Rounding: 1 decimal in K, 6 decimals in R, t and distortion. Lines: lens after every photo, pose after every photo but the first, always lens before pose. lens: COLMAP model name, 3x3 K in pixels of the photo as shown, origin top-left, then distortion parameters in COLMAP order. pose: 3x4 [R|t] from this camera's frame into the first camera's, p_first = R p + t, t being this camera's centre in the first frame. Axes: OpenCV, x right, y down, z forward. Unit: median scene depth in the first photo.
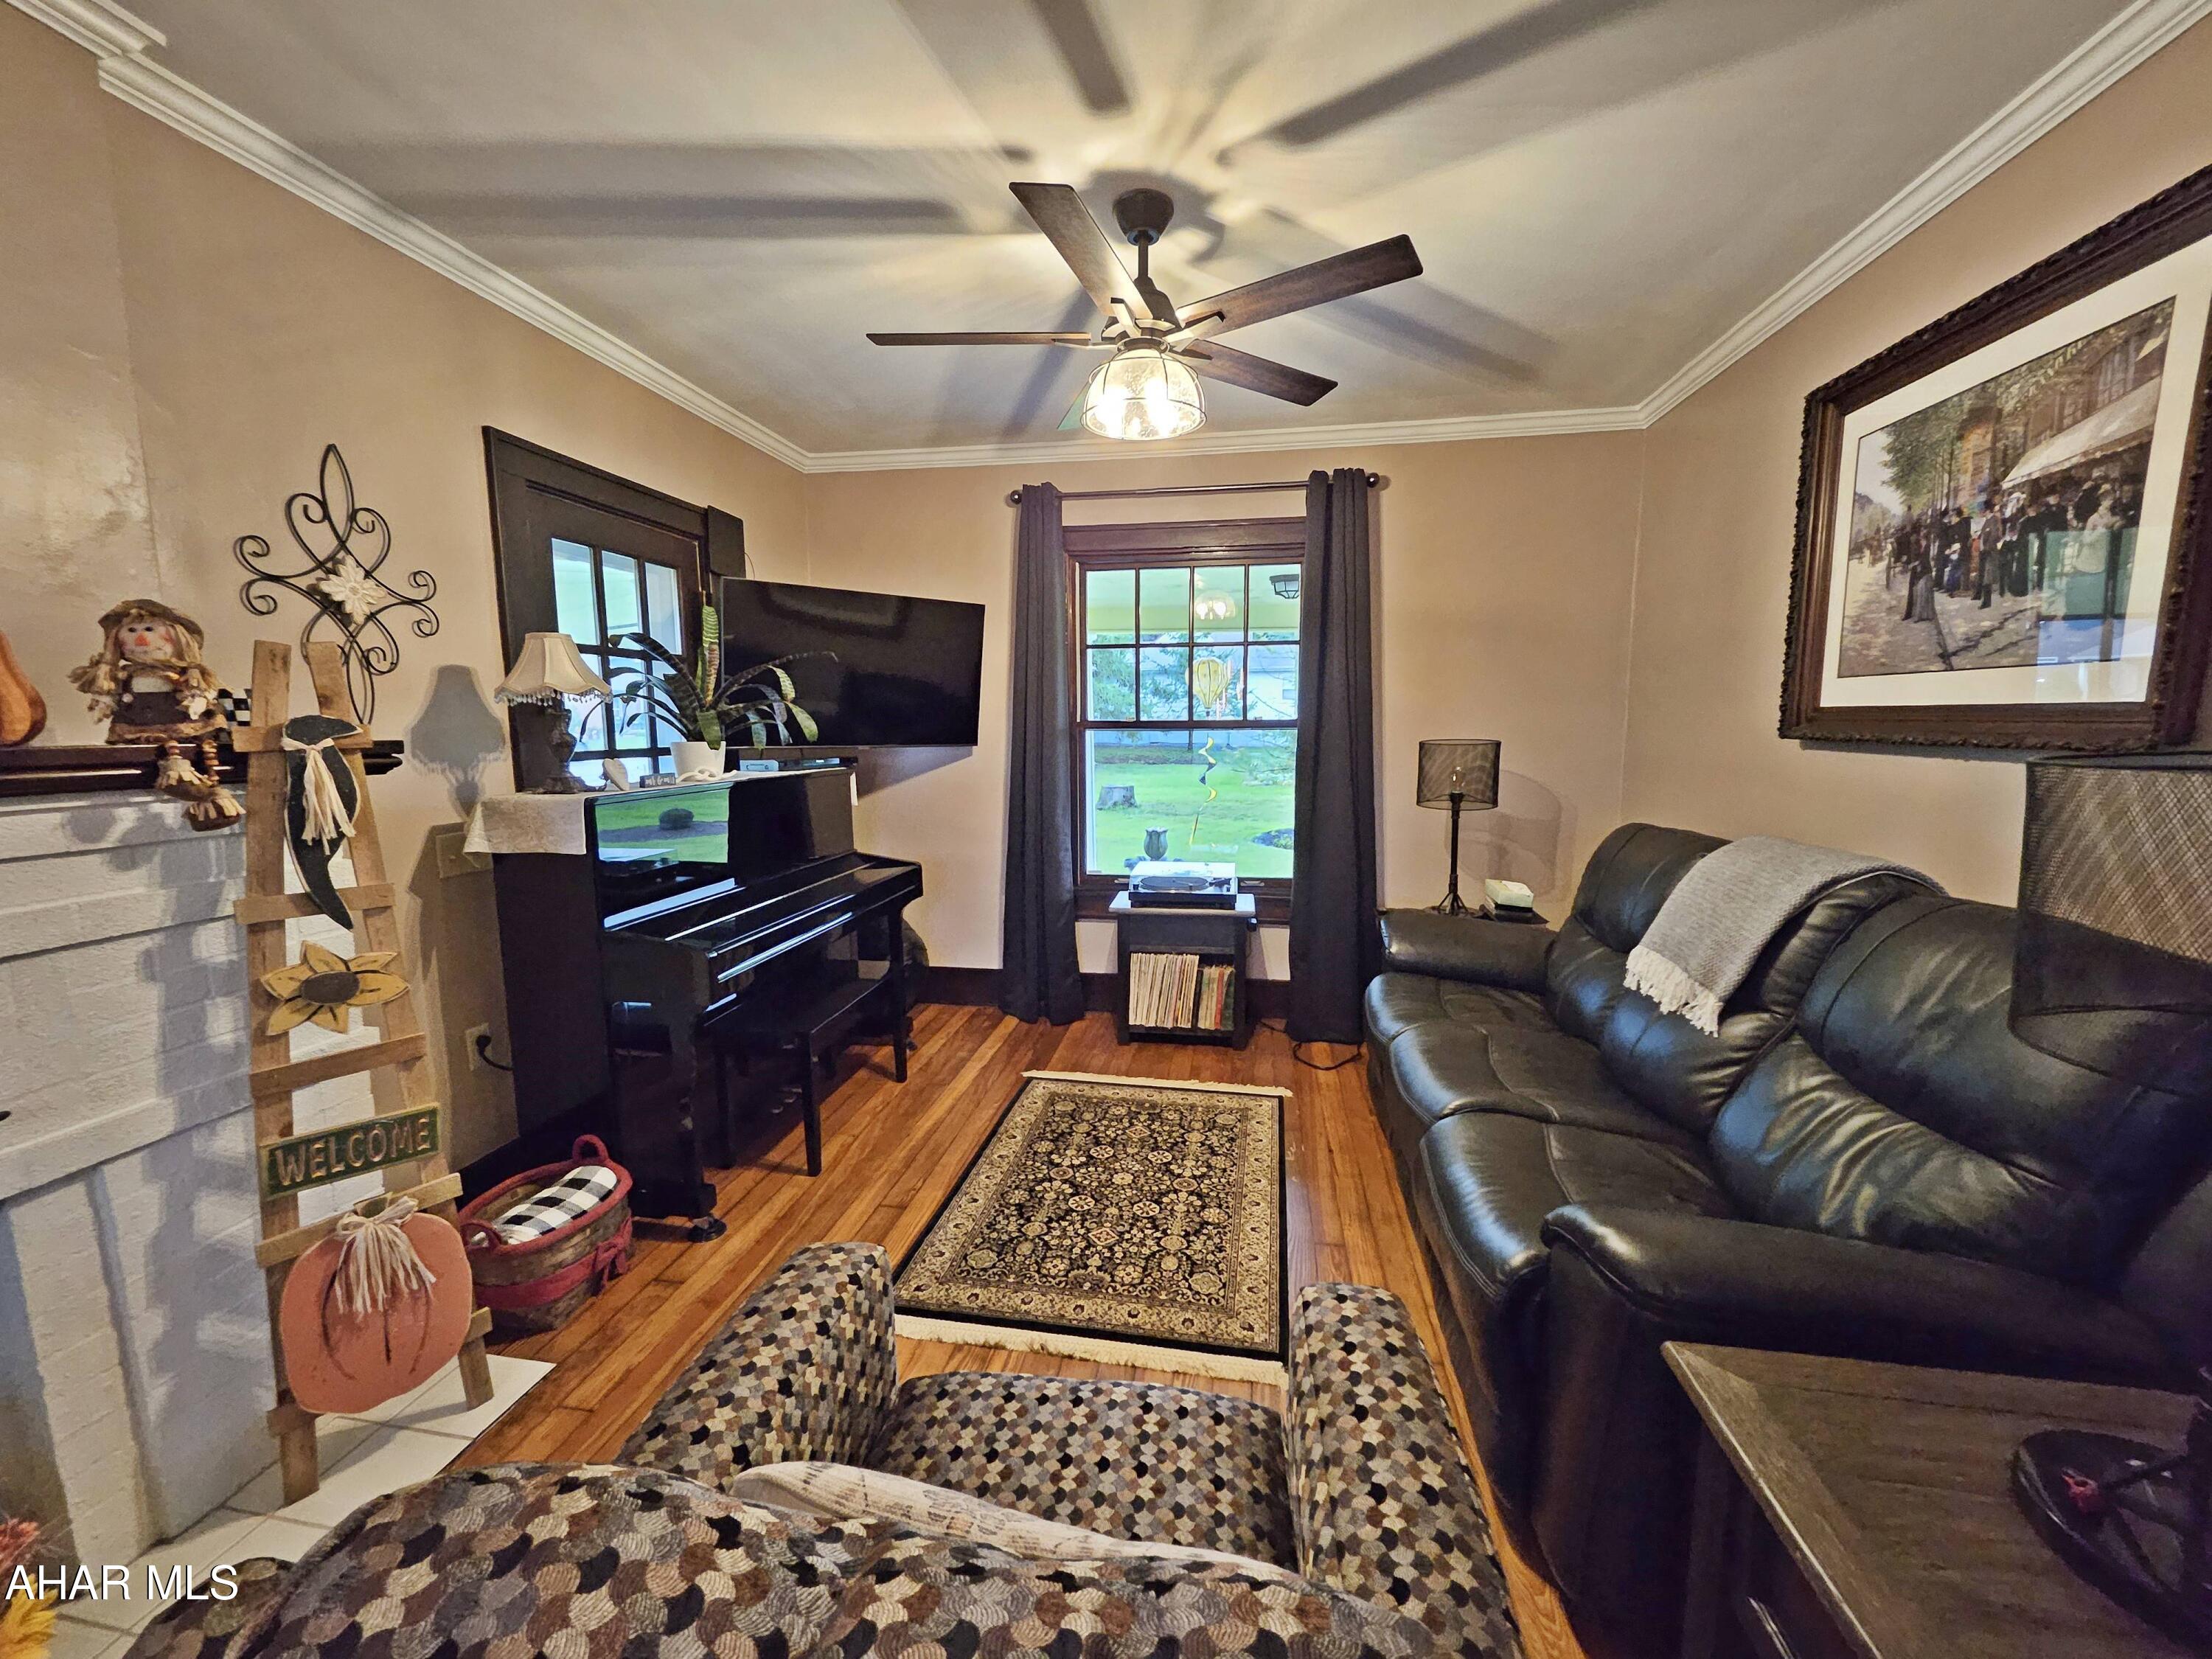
lens RADIAL K [[869.3, 0, 1115.0], [0, 869.3, 831.2], [0, 0, 1]] dist [0.002408, -0.000074]
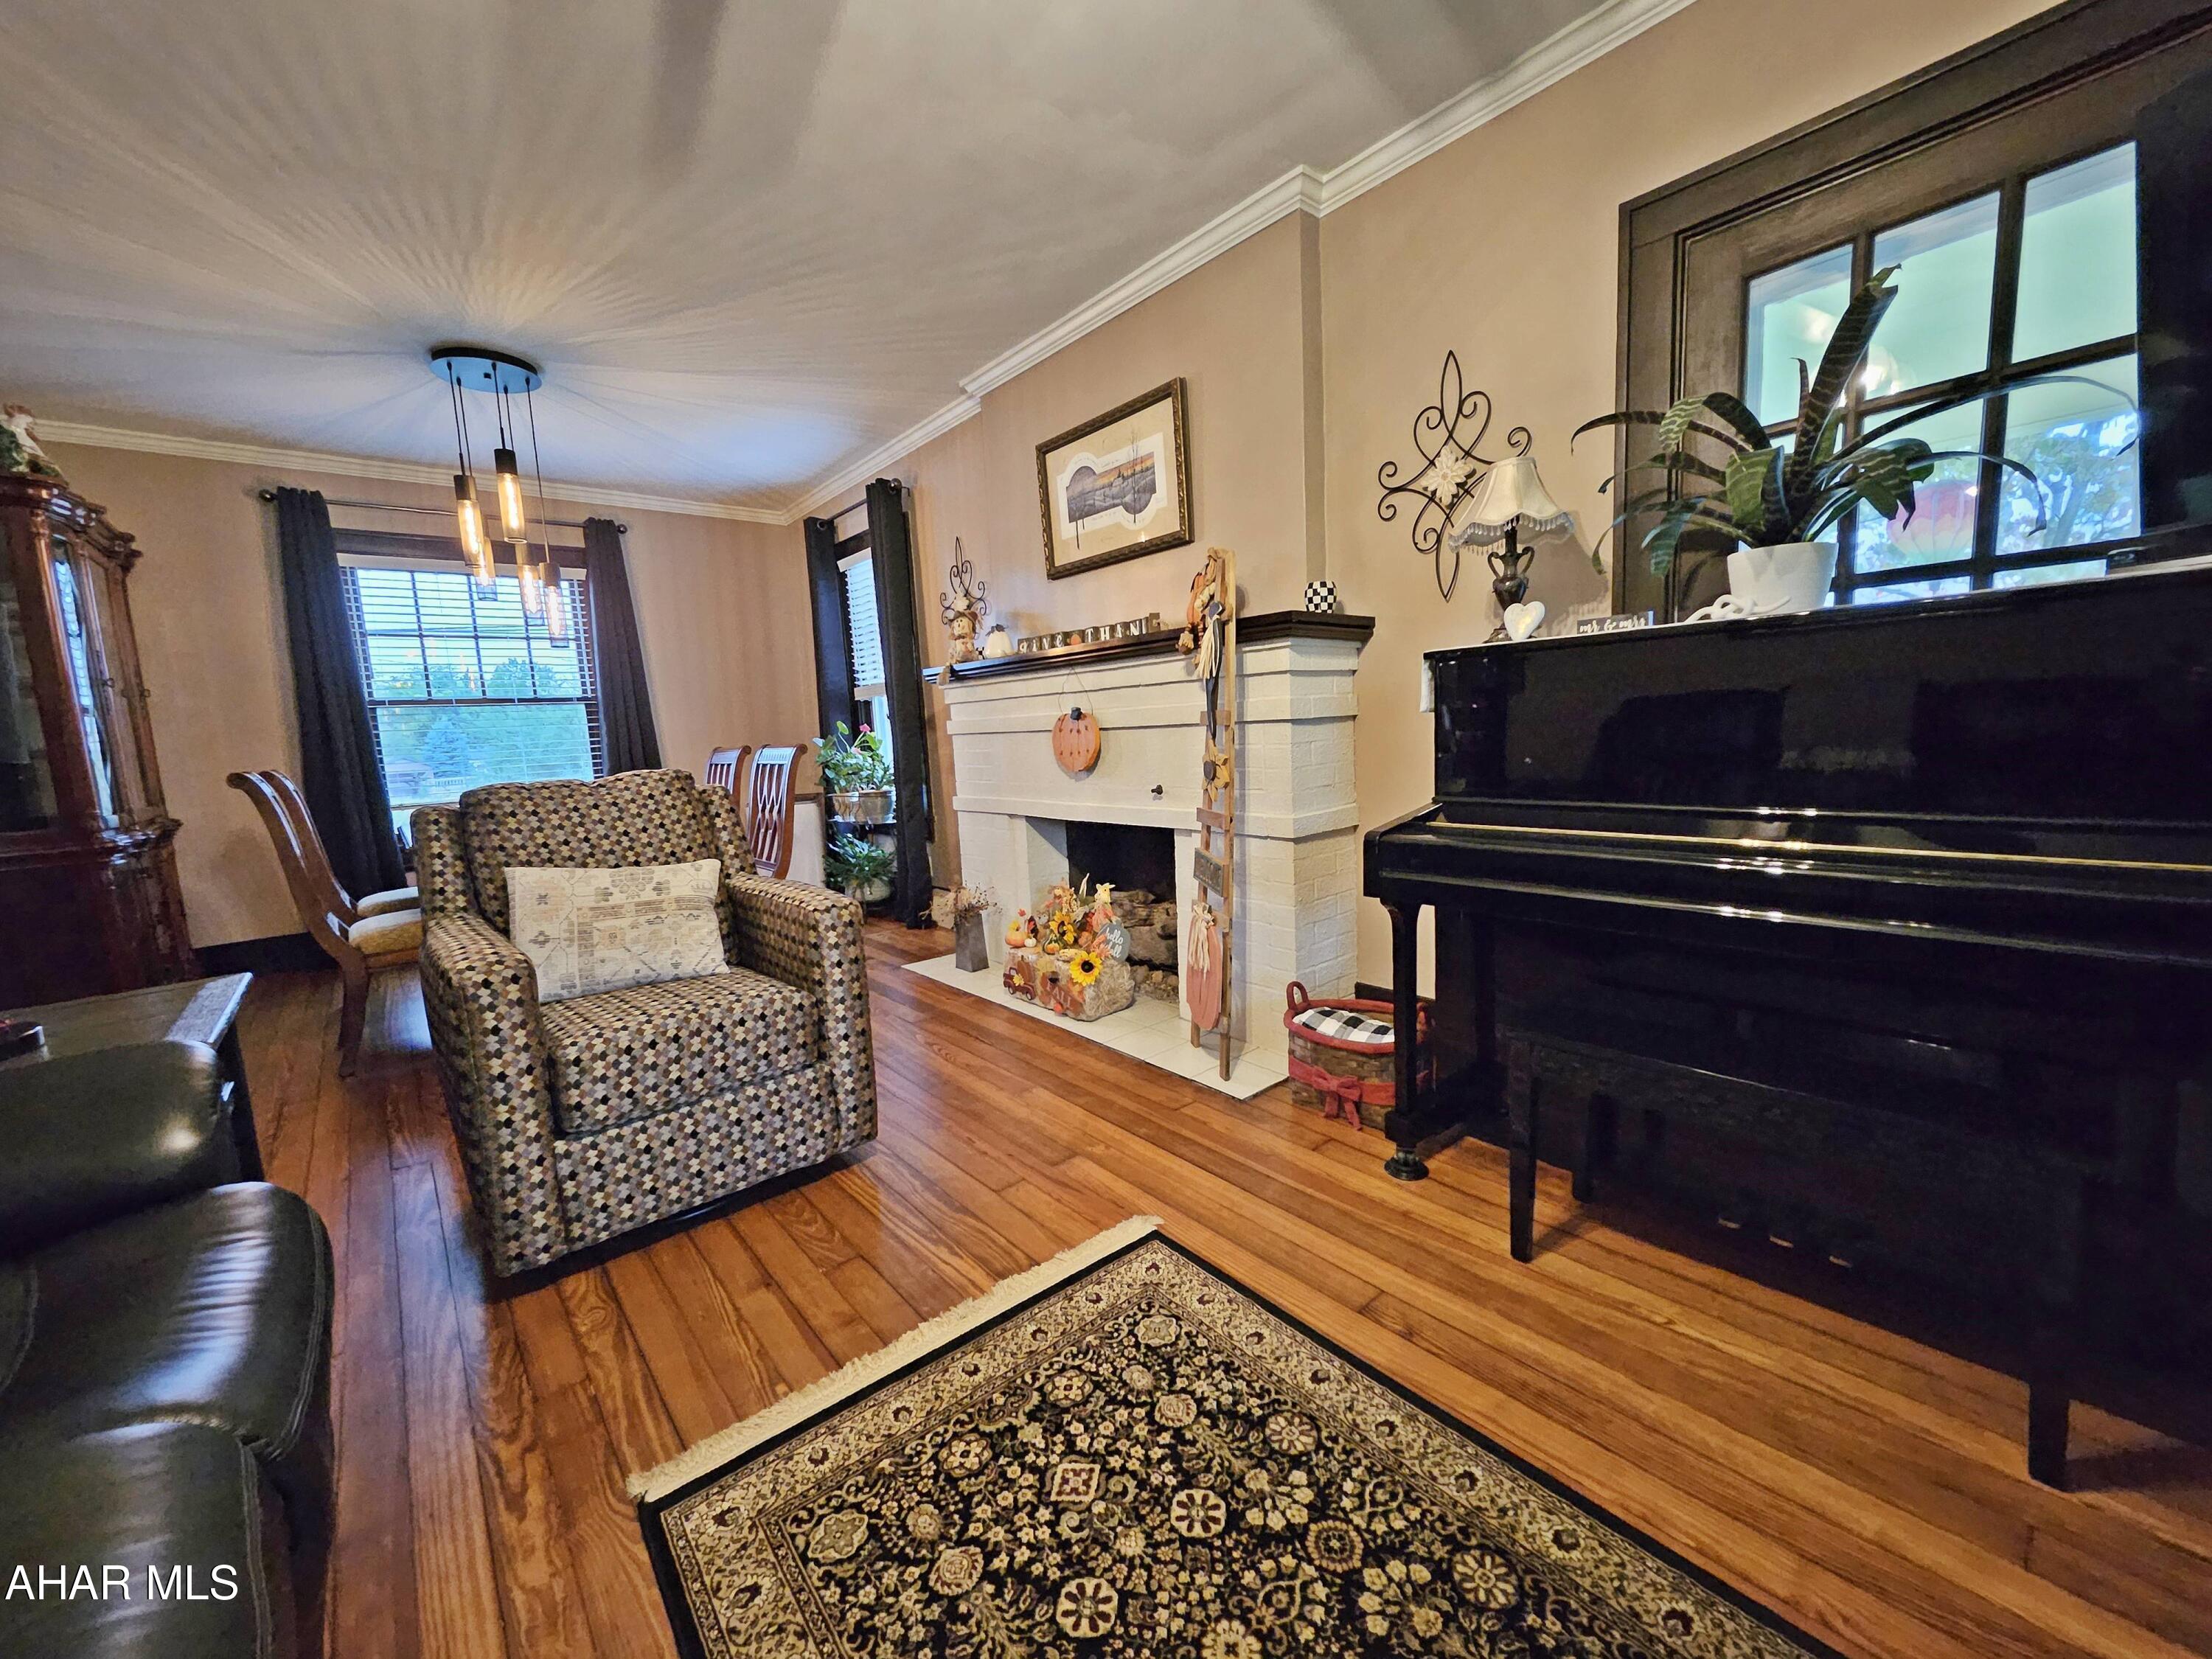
lens RADIAL K [[869.3, 0, 1111.9], [0, 869.3, 830.8], [0, 0, 1]] dist [0.002408, -0.000074]
pose [[-0.651710, 0.127999, -0.747590, 0.252076], [-0.043735, 0.977675, 0.205519, -0.019919], [0.757206, 0.166635, -0.631563, 1.030807]]
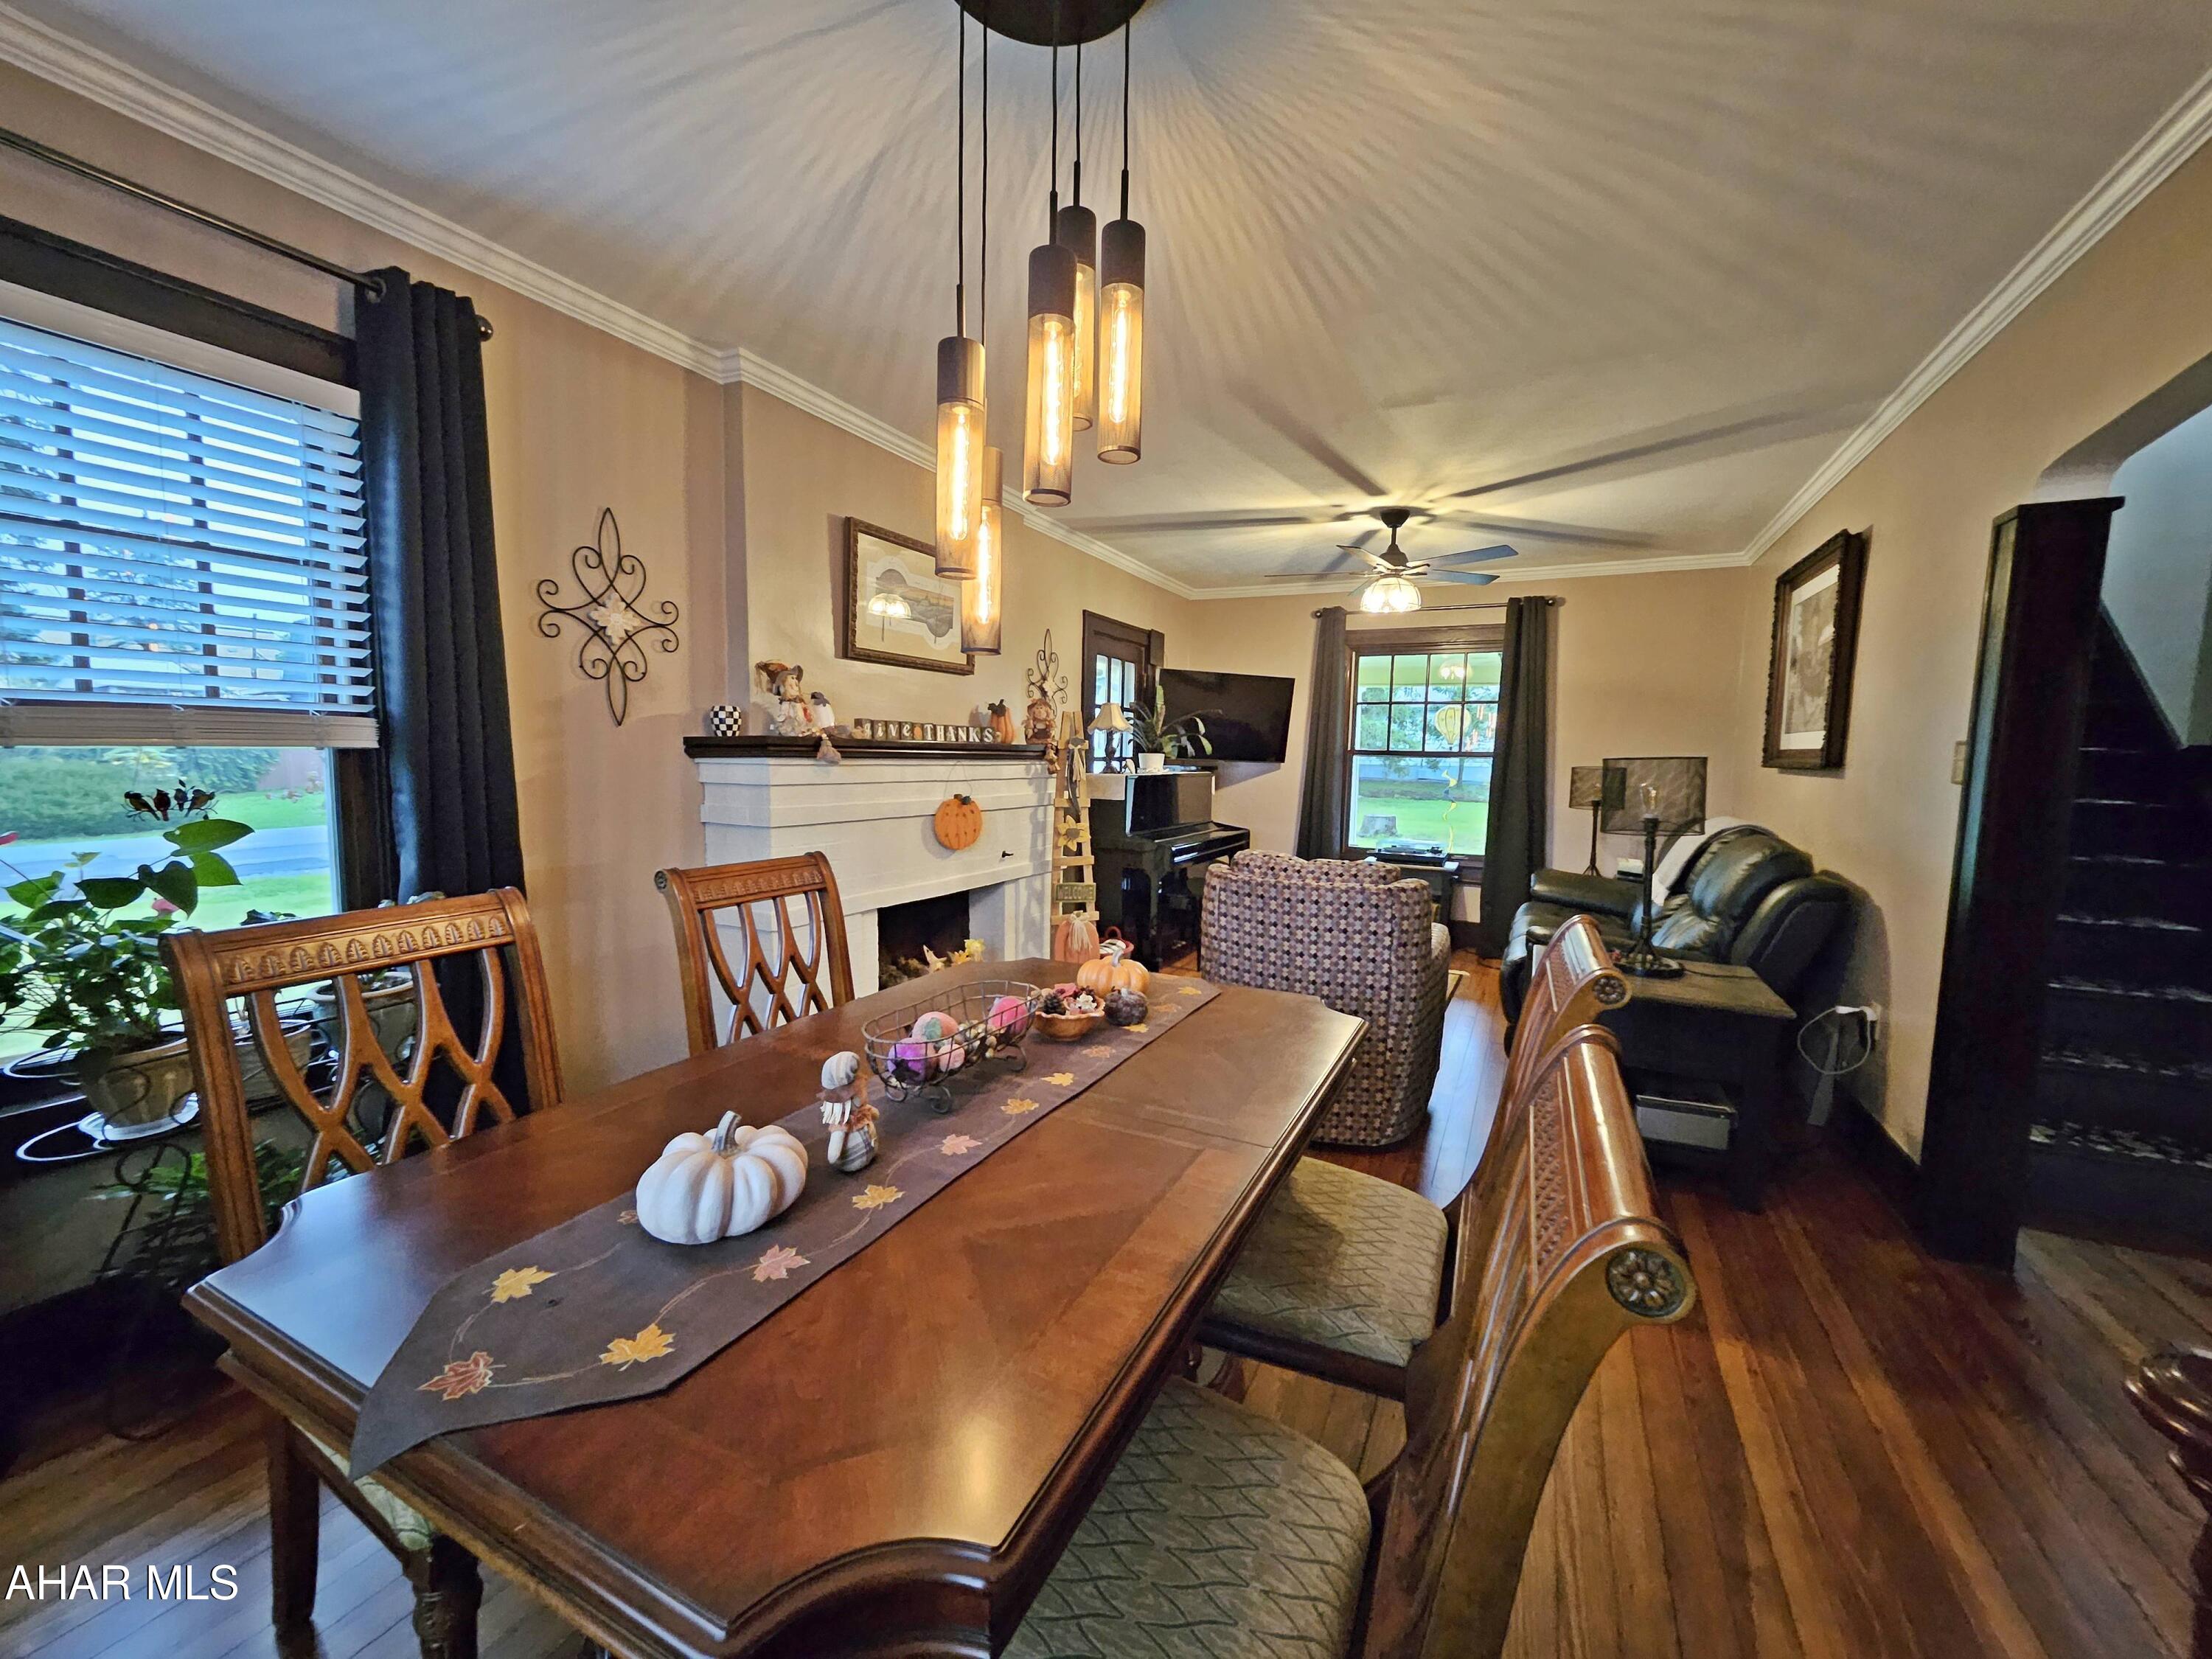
lens RADIAL K [[869.3, 0, 1114.0], [0, 869.3, 834.0], [0, 0, 1]] dist [0.002408, -0.000074]
pose [[0.954877, 0.053571, -0.292130, 0.028972], [-0.063676, 0.997653, -0.025186, 0.132344], [0.290095, 0.042651, 0.956047, -0.894164]]
